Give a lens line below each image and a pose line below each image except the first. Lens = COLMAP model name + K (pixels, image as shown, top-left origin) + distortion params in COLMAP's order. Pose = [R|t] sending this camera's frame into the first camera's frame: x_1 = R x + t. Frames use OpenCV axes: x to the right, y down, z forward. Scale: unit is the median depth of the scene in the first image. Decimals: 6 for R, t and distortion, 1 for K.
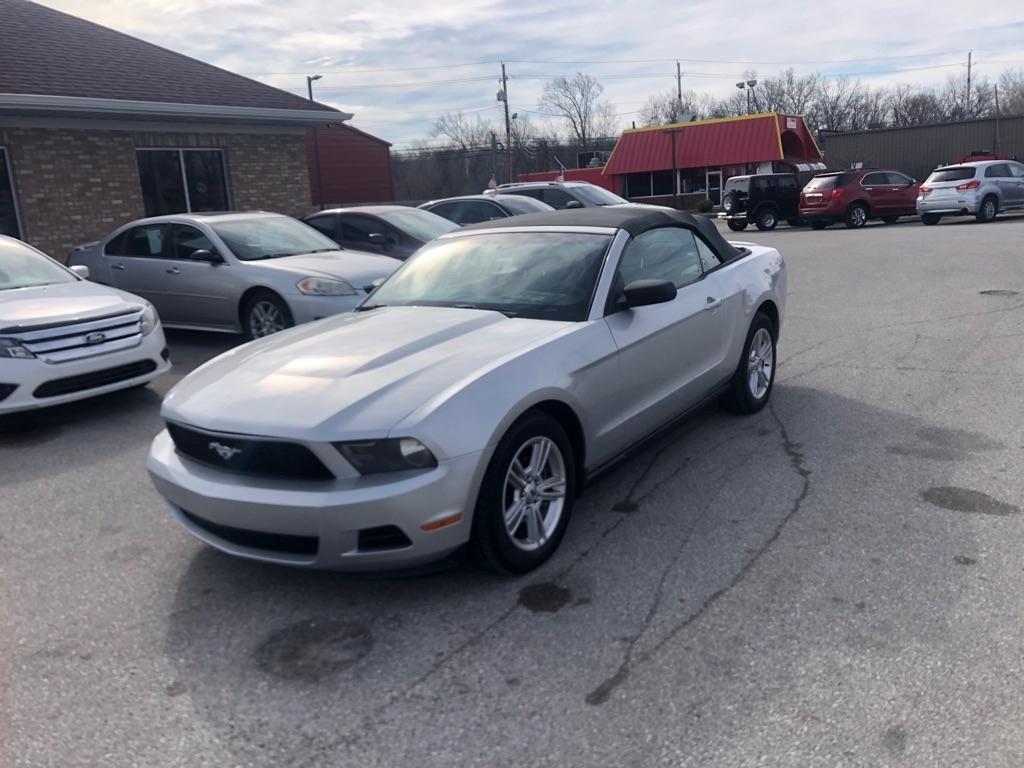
lens RADIAL K [[842.6, 0, 501.6], [0, 842.6, 380.7], [0, 0, 1]] dist [0.023950, -0.013585]
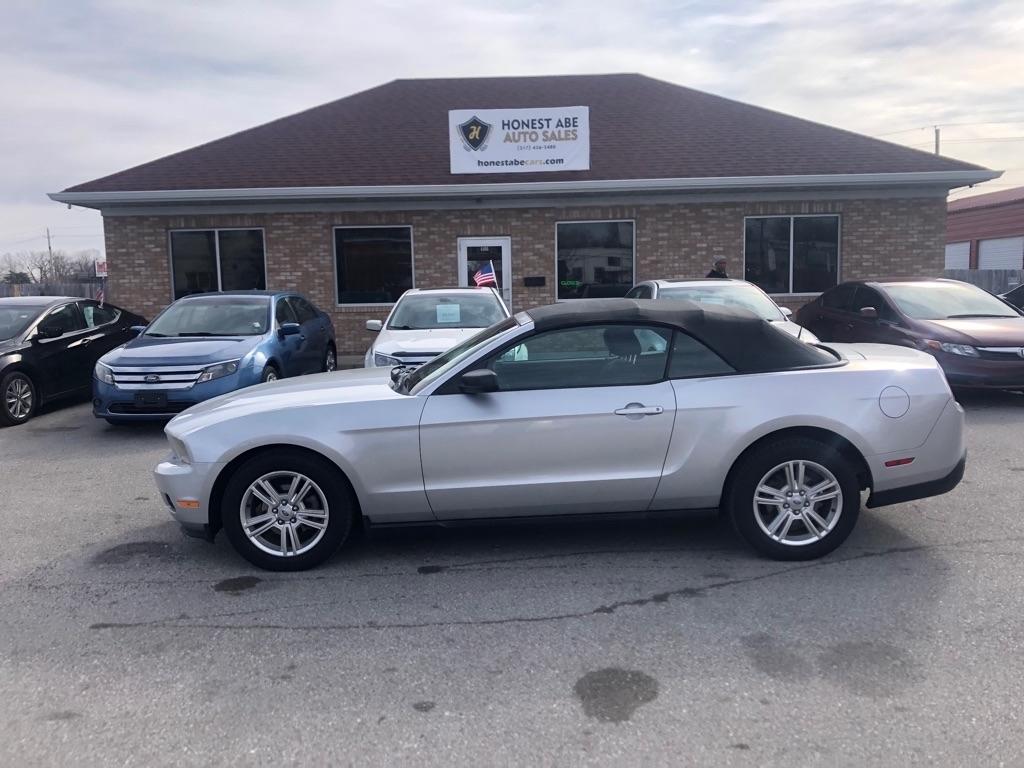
lens RADIAL K [[842.6, 0, 520.4], [0, 842.6, 389.3], [0, 0, 1]] dist [0.023950, -0.013585]
pose [[0.582843, 0.151272, -0.798380, 0.897447], [-0.190627, 0.980555, 0.046626, -0.130092], [0.789909, 0.125017, 0.600346, 0.343796]]
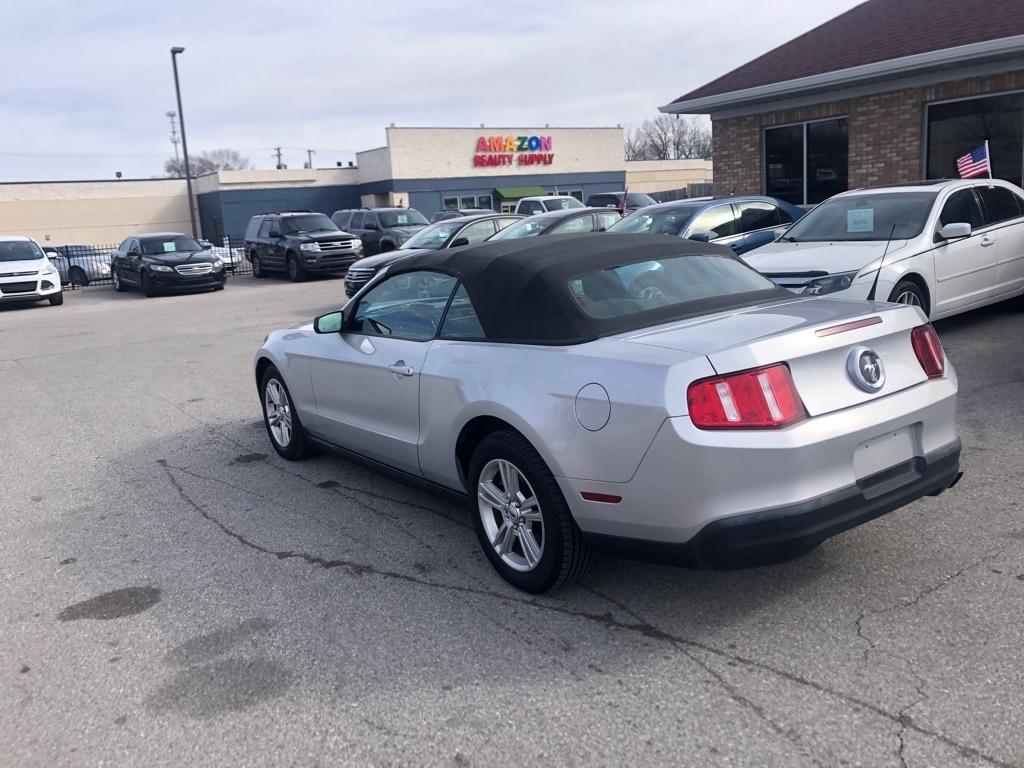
lens RADIAL K [[861.1, 0, 504.2], [0, 861.1, 387.9], [0, 0, 1]] dist [0.015468, -0.000702]
pose [[-0.343161, 0.278036, -0.897182, 0.977464], [-0.110027, 0.936710, 0.332369, -0.364508], [0.932810, 0.212770, -0.290851, 1.339491]]
